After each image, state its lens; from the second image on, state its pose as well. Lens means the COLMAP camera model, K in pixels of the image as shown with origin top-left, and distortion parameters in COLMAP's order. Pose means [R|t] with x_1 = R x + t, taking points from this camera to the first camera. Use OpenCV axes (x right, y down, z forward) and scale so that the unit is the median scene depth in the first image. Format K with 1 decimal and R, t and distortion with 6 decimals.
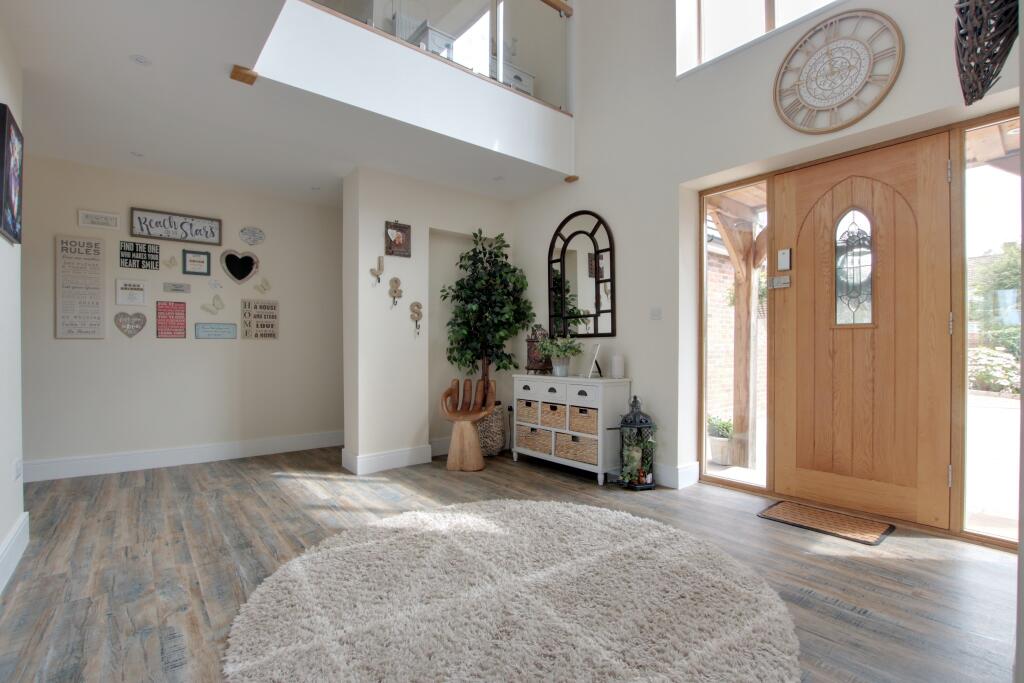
lens RADIAL K [[475.0, 0, 514.0], [0, 475.0, 347.5], [0, 0, 1]] dist [-0.026121, 0.000584]
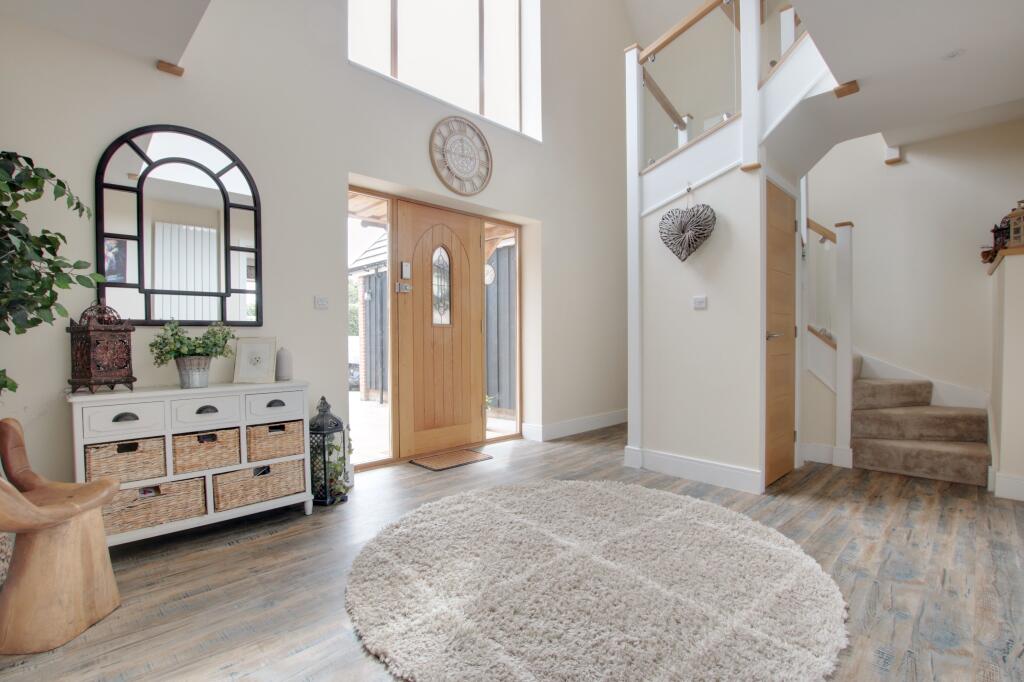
lens RADIAL K [[475.0, 0, 514.0], [0, 475.0, 347.0], [0, 0, 1]] dist [-0.026121, 0.000584]
pose [[-0.093390, -0.012447, 0.995552, -0.641414], [0.007689, 0.999883, 0.013222, 0.003108], [-0.995600, 0.008889, -0.093284, 0.743475]]
